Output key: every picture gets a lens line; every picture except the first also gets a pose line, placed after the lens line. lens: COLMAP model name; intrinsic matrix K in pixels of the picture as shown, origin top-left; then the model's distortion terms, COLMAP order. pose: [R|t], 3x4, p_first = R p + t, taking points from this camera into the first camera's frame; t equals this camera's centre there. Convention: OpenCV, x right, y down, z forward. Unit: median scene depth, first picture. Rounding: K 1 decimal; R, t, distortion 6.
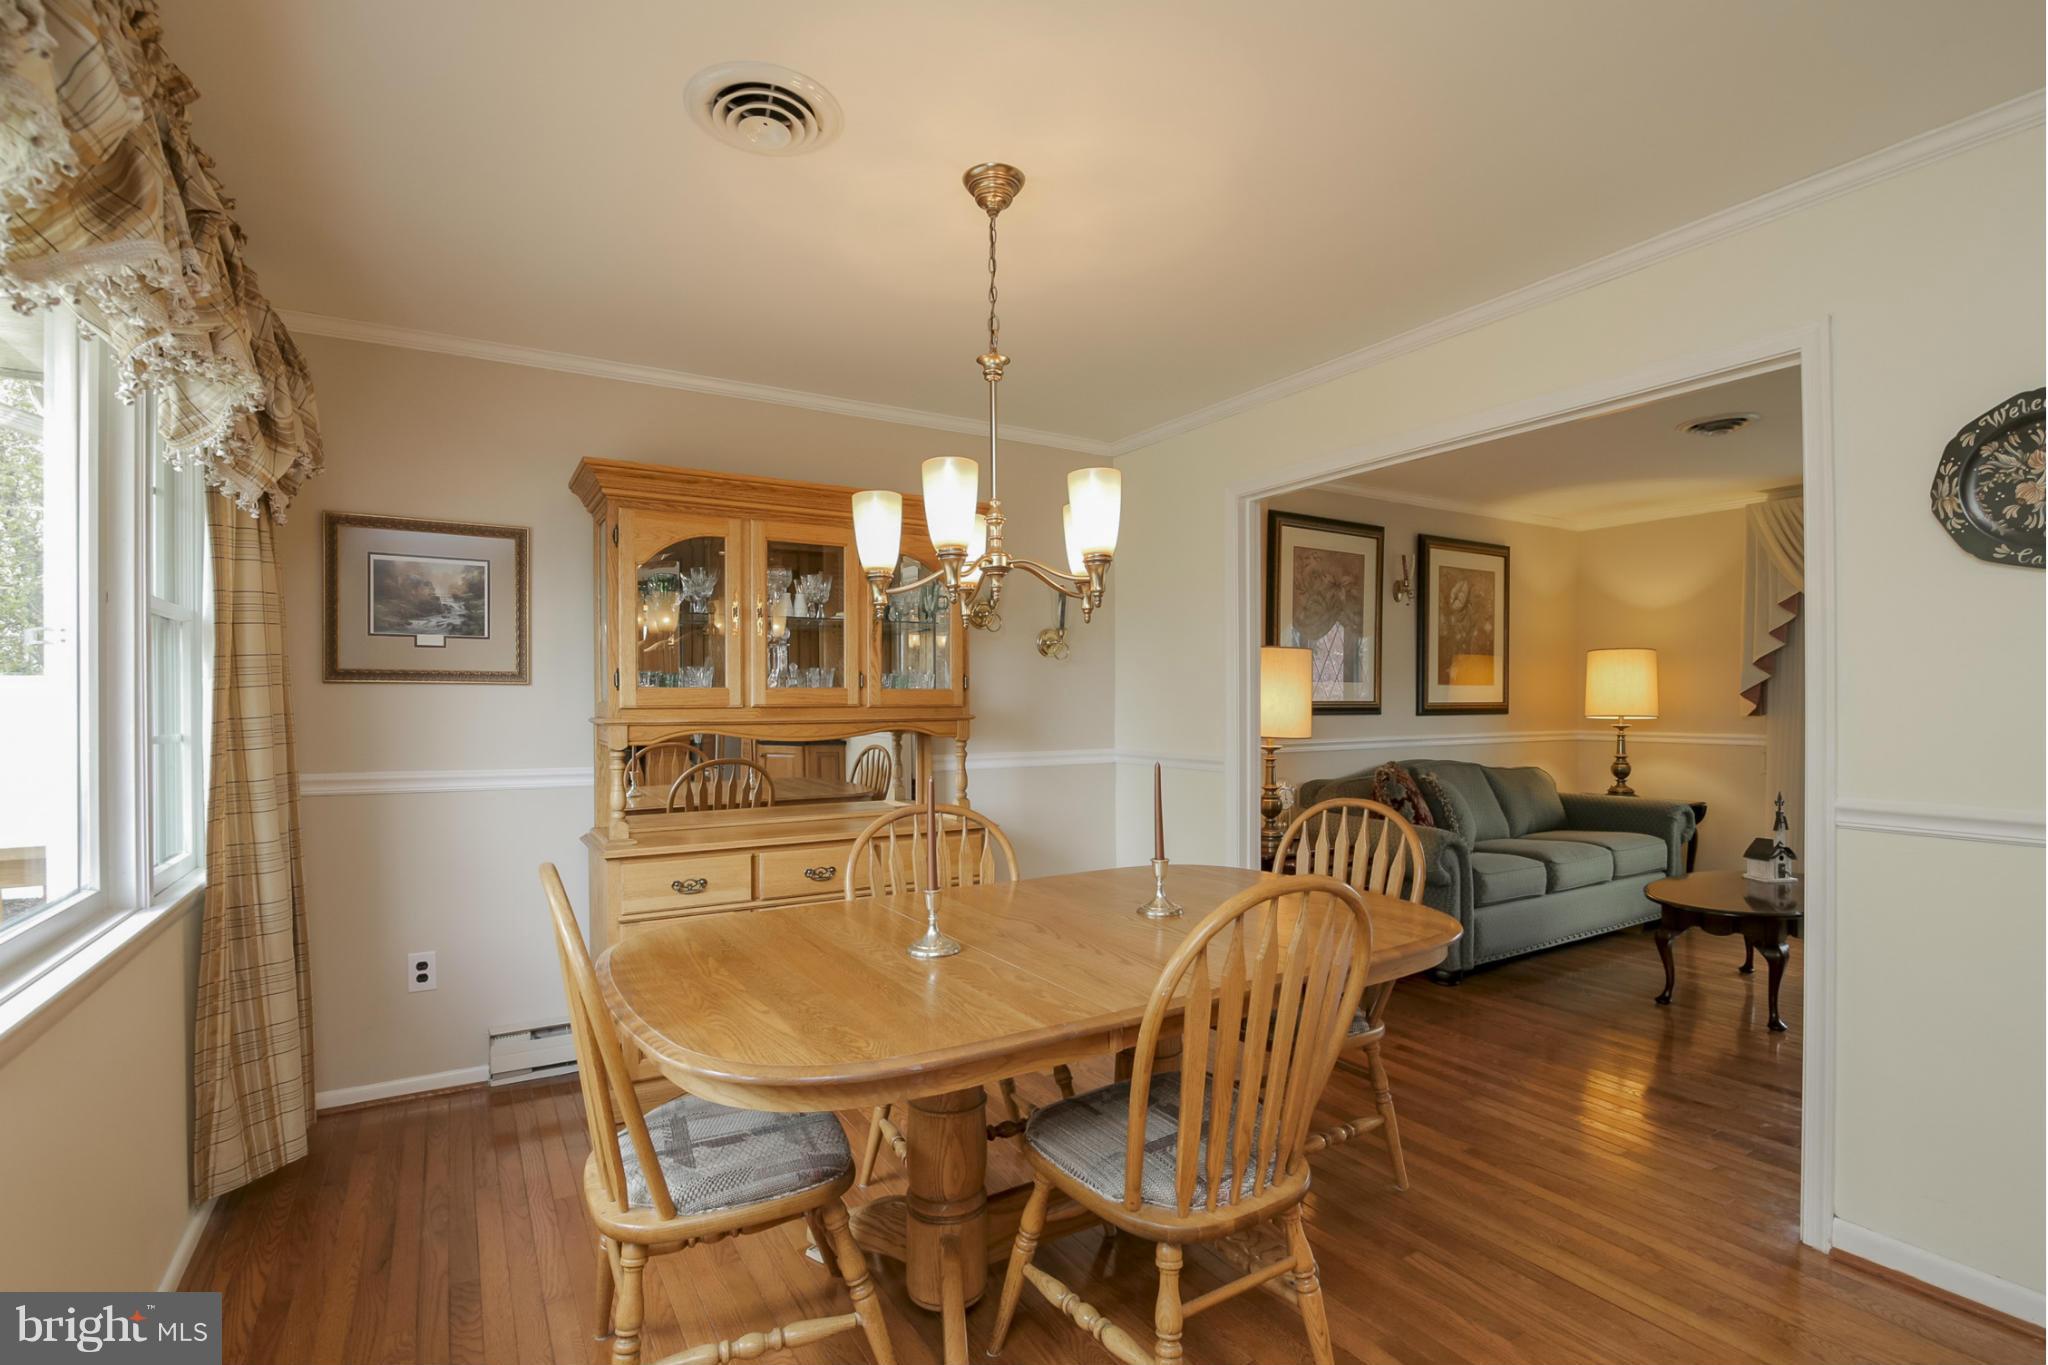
lens RADIAL K [[942.2, 0, 1020.9], [0, 942.2, 702.6], [0, 0, 1]] dist [-0.022142, 0.002125]
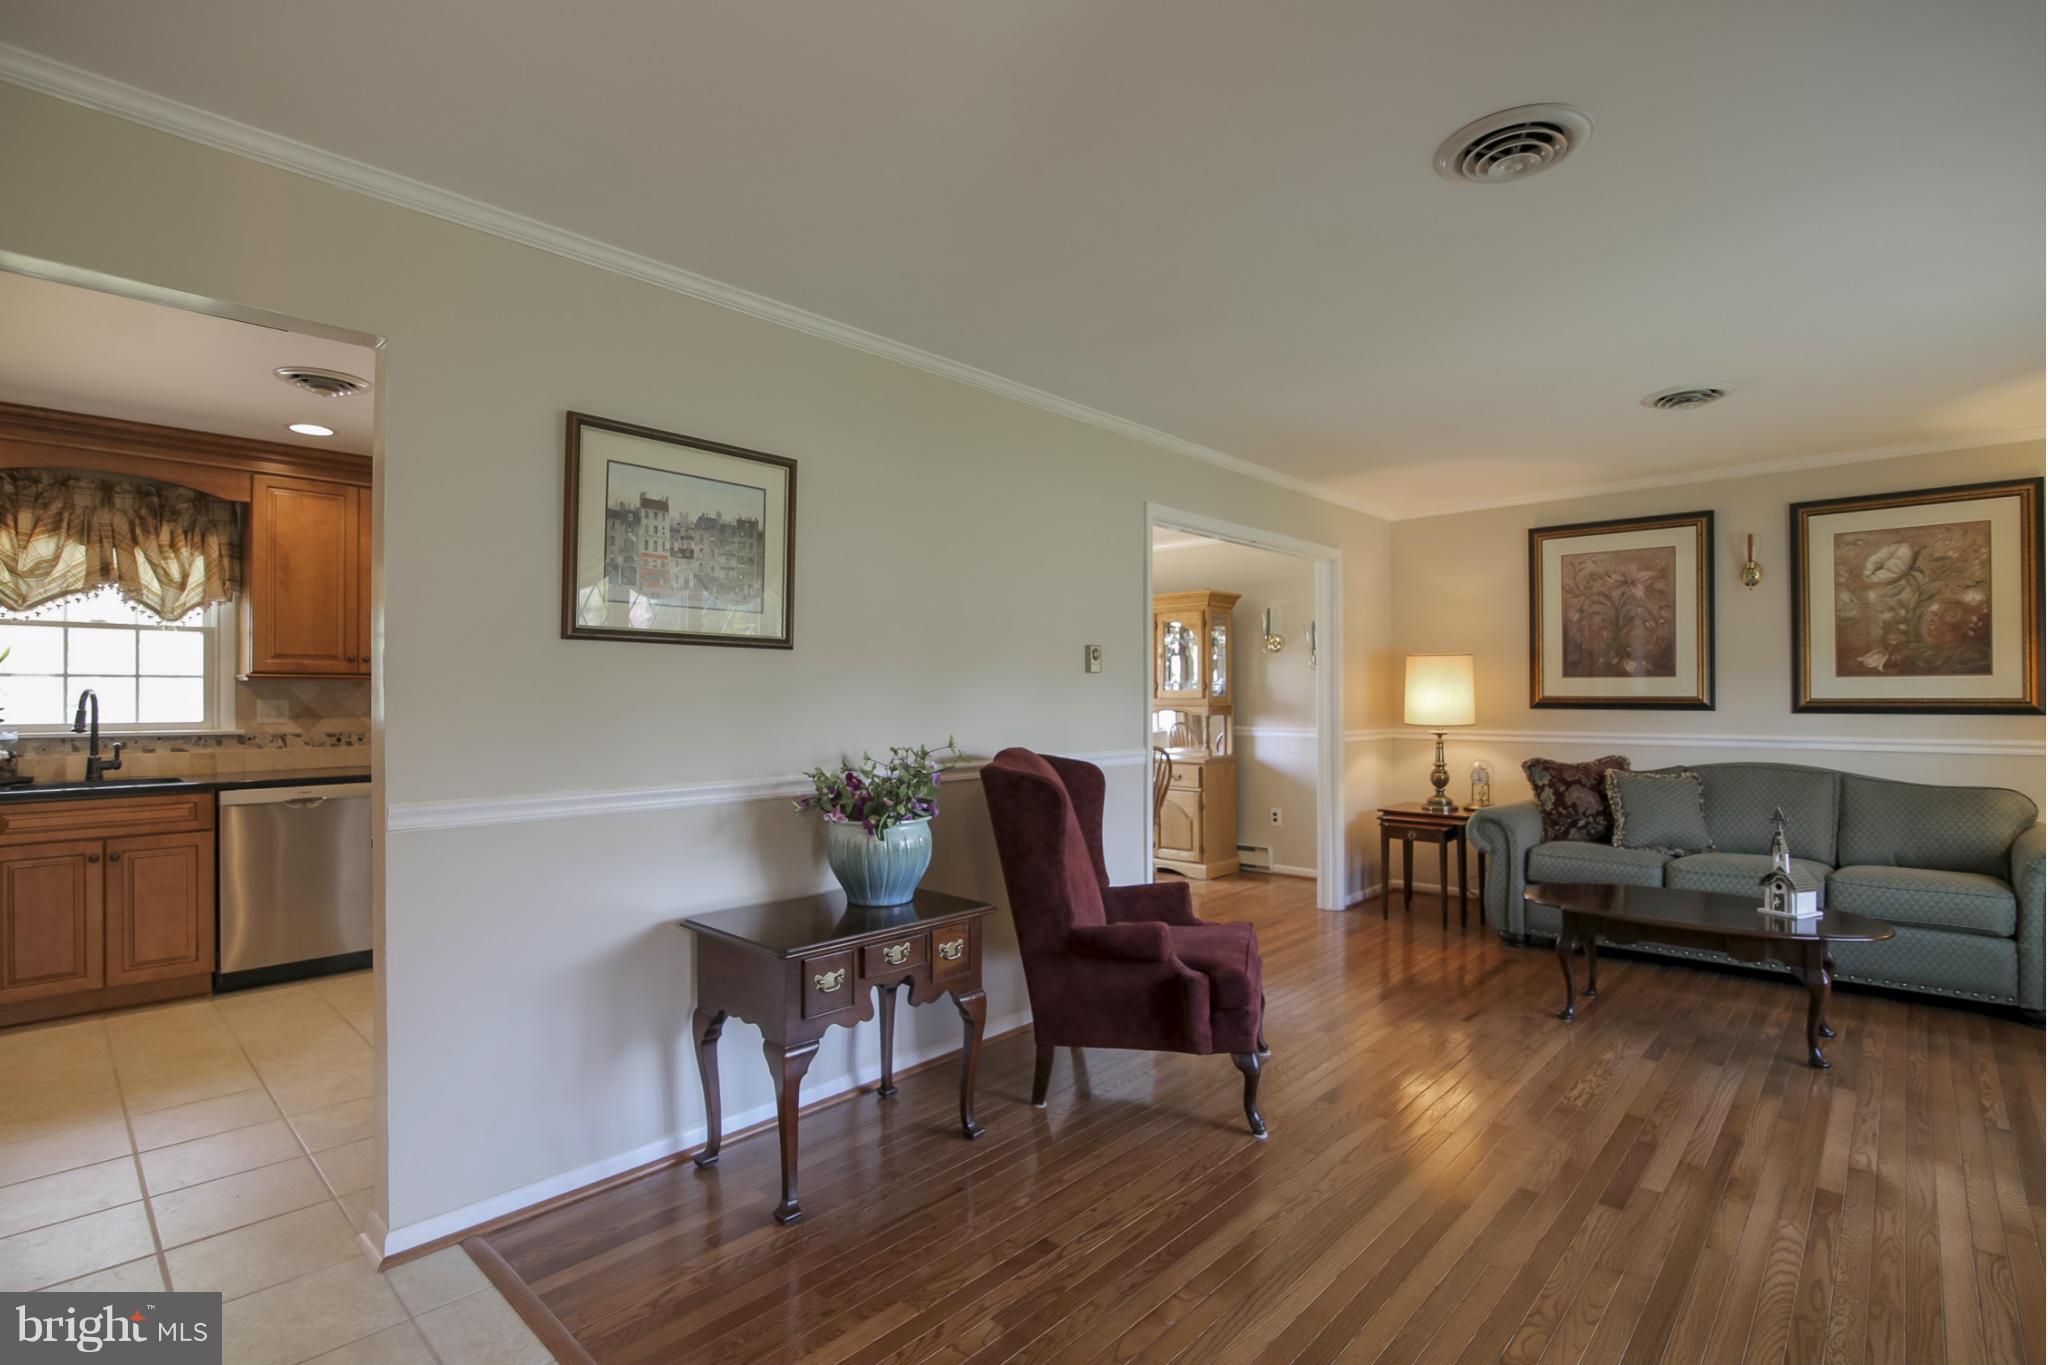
lens RADIAL K [[942.2, 0, 1020.2], [0, 942.2, 690.1], [0, 0, 1]] dist [-0.022142, 0.002125]
pose [[0.276841, -0.004015, -0.960907, 1.044288], [-0.001969, 0.999987, -0.004745, -0.002291], [0.960914, 0.003206, 0.276830, 0.079774]]
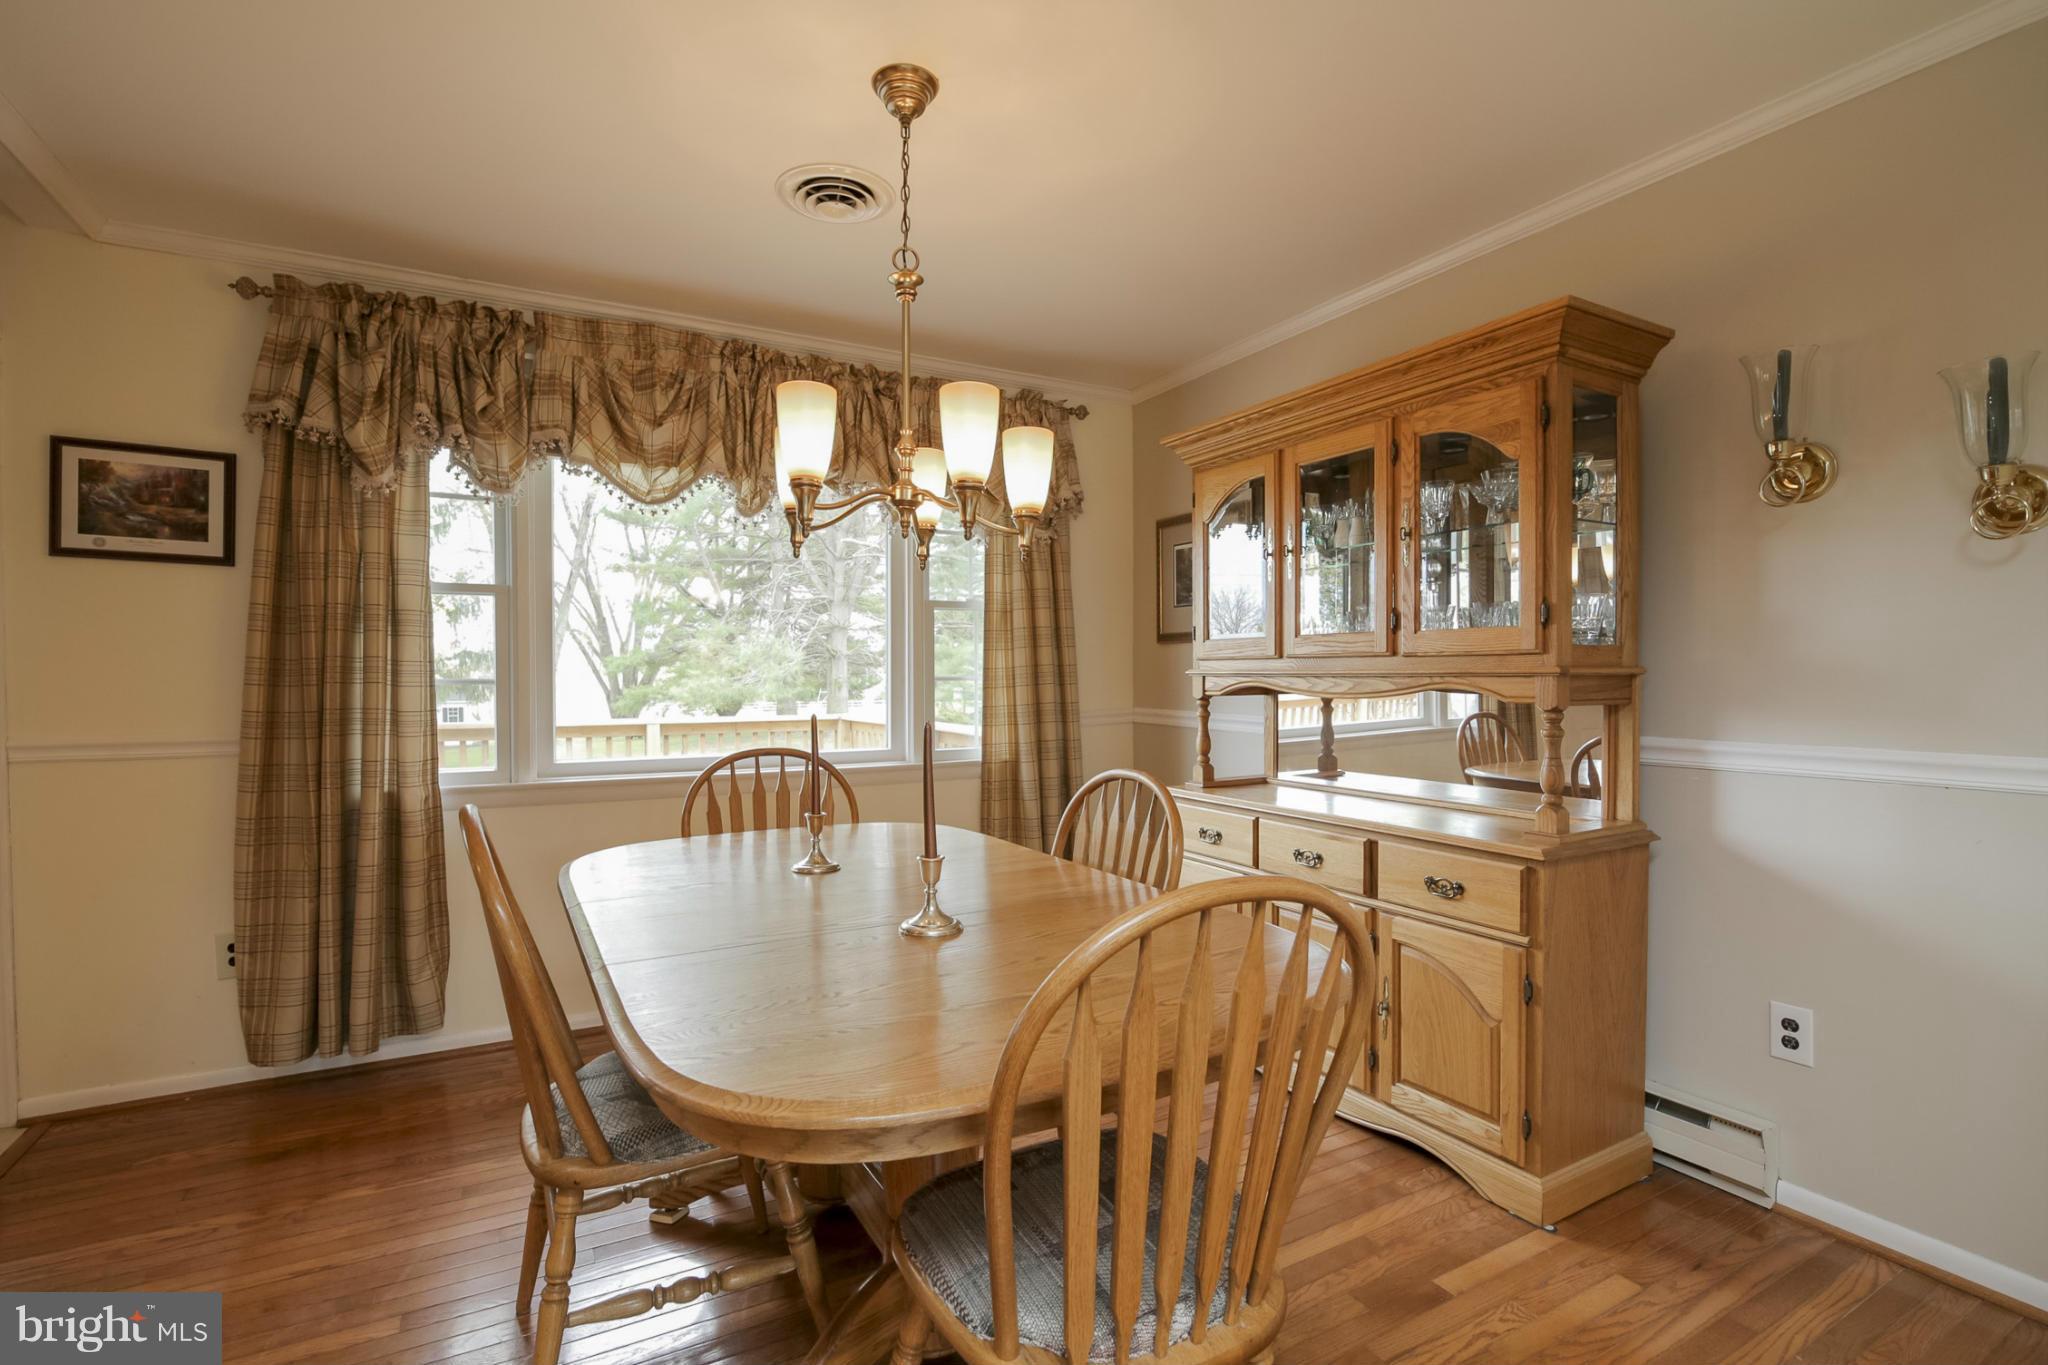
lens RADIAL K [[942.2, 0, 1027.1], [0, 942.2, 685.3], [0, 0, 1]] dist [-0.022142, 0.002125]
pose [[-0.034305, 0.016236, -0.999280, 0.341069], [-0.003623, 0.999859, 0.016369, 0.008829], [0.999405, 0.004182, -0.034241, 0.441866]]
